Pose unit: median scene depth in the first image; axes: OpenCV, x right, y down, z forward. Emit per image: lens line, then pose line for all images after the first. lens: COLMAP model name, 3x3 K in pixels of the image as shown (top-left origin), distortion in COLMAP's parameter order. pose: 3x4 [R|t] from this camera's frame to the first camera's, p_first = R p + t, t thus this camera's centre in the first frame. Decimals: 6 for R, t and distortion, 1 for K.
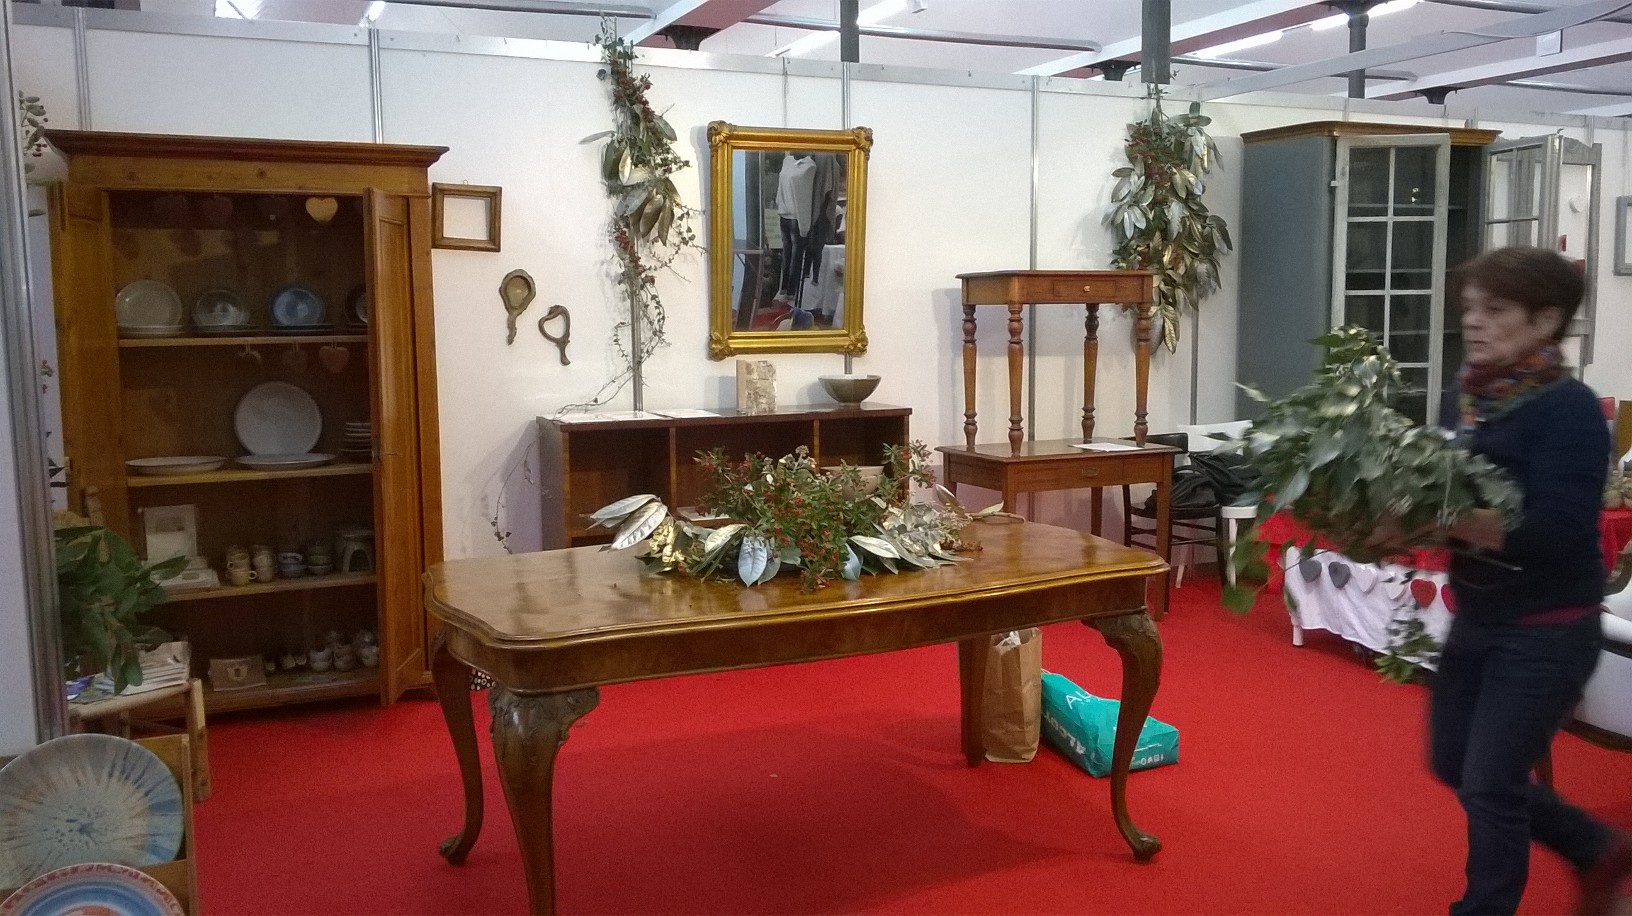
lens RADIAL K [[1340.5, 0, 810.2], [0, 1340.5, 458.6], [0, 0, 1]] dist [0.073716, -0.175743]
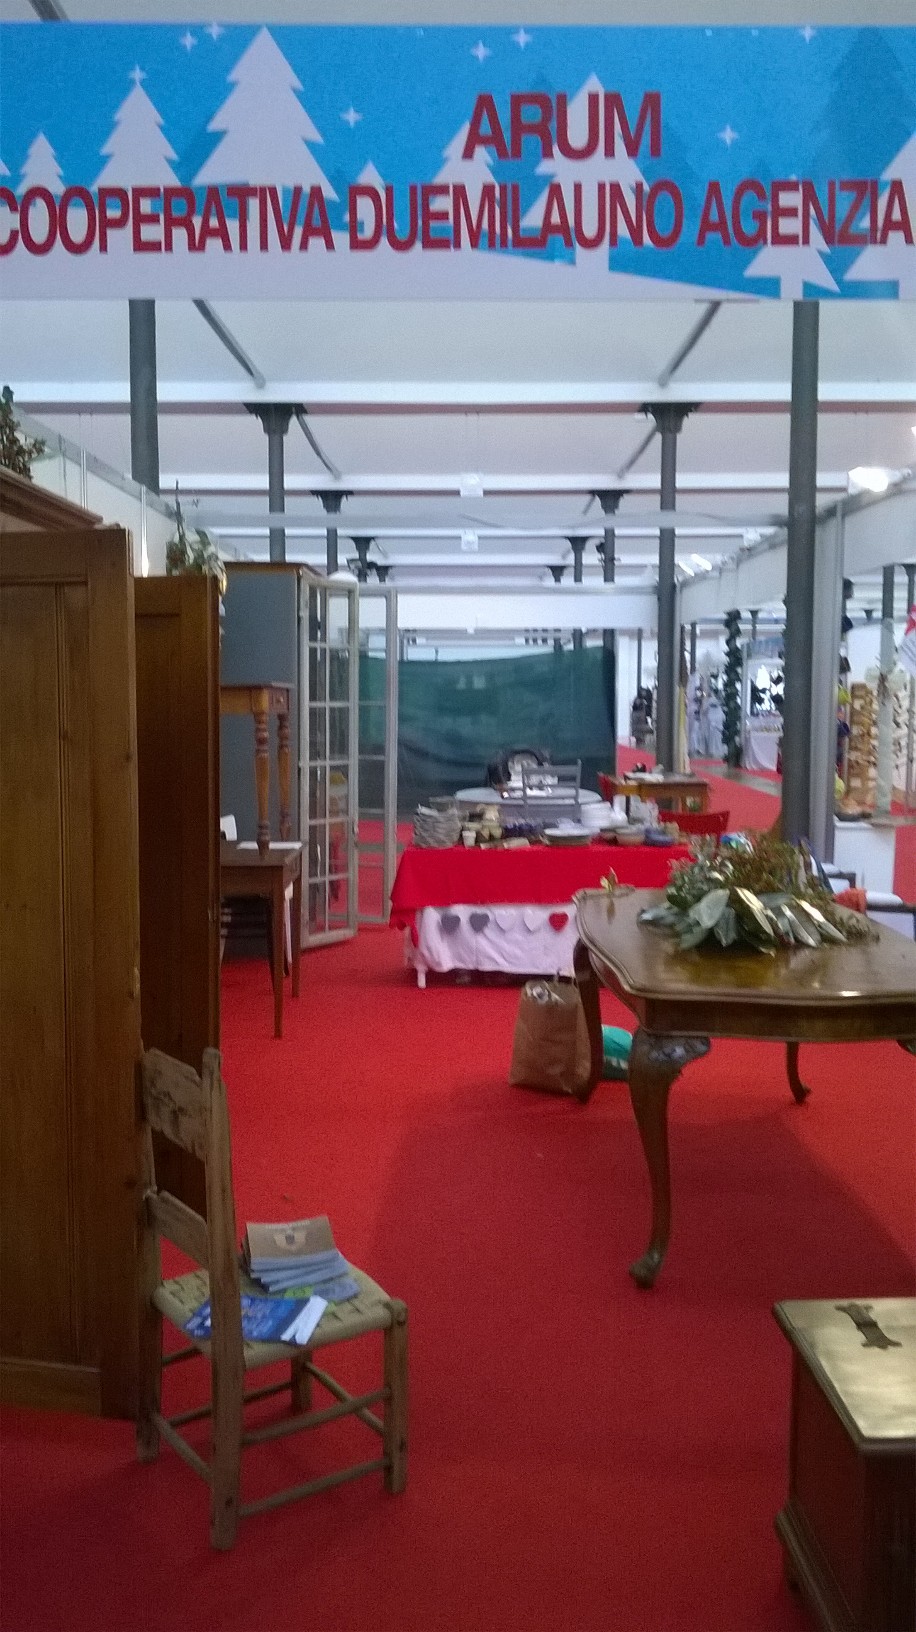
lens RADIAL K [[1340.5, 0, 458.0], [0, 1340.5, 816.0], [0, 0, 1]] dist [0.073716, -0.175743]
pose [[0.388477, -0.062538, 0.919334, -0.673493], [0.090442, 0.995465, 0.029500, -0.047232], [-0.917009, 0.071686, 0.392371, 0.418142]]
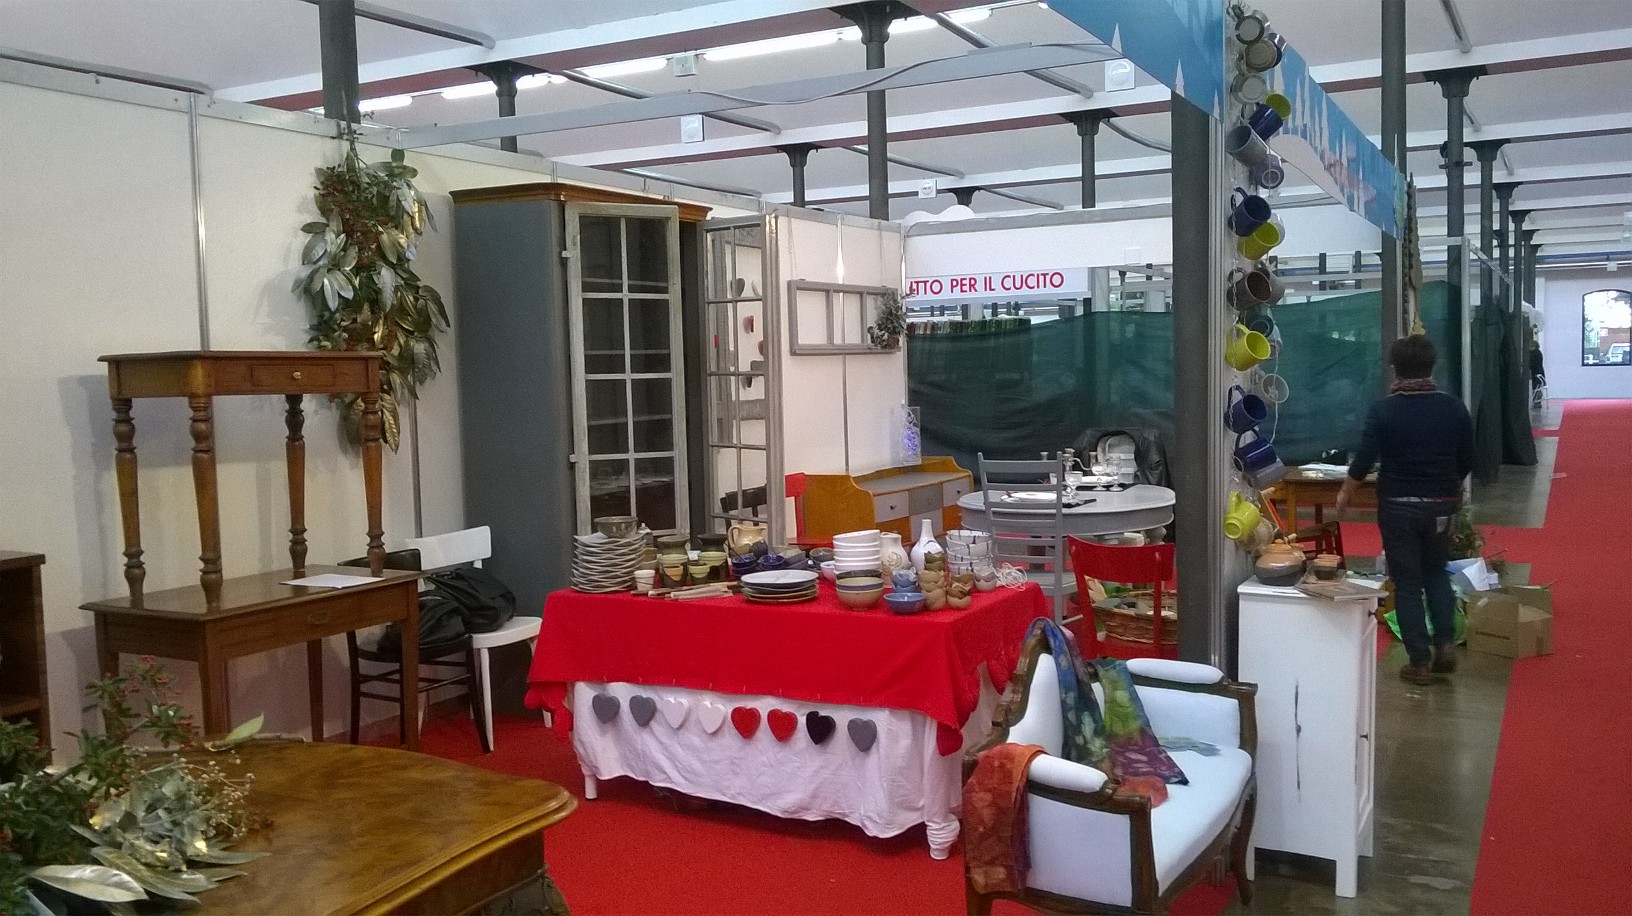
lens RADIAL K [[1340.5, 0, 810.2], [0, 1340.5, 458.6], [0, 0, 1]] dist [0.073716, -0.175743]
pose [[0.799549, -0.046979, 0.598760, -0.017832], [0.080343, 0.996342, -0.029112, -0.032027], [-0.595202, 0.071383, 0.800399, 0.210613]]
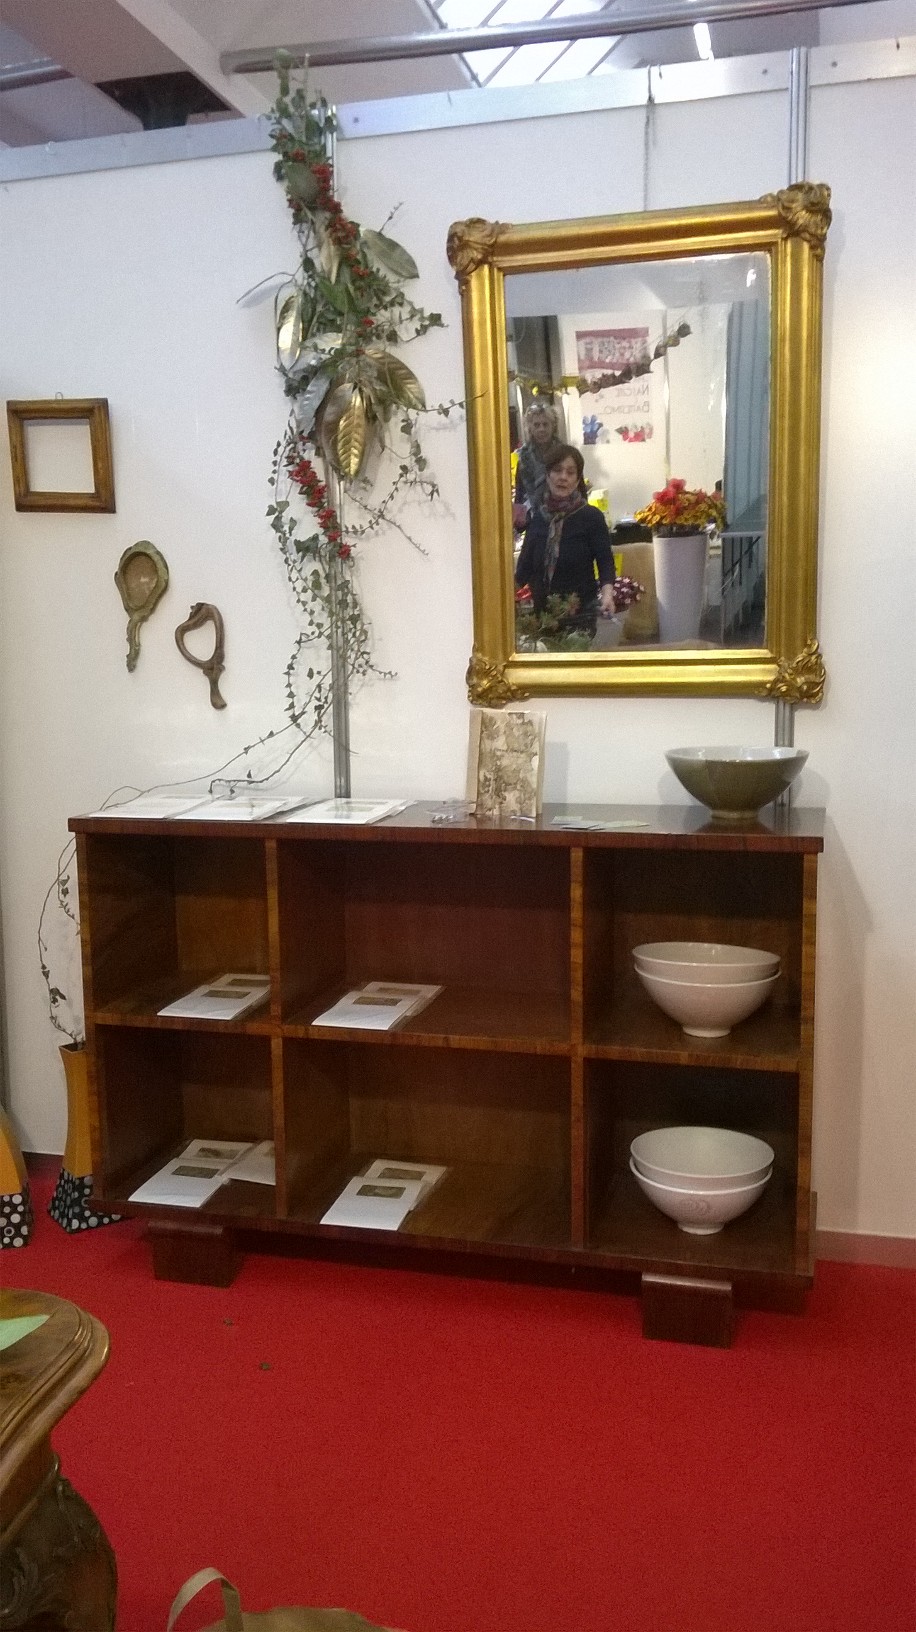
lens RADIAL K [[1340.5, 0, 458.0], [0, 1340.5, 816.0], [0, 0, 1]] dist [0.073716, -0.175743]
pose [[0.781200, 0.078627, -0.619310, 0.226197], [-0.065317, 0.996886, 0.044173, -0.050462], [0.620855, 0.005944, 0.783903, 0.554919]]
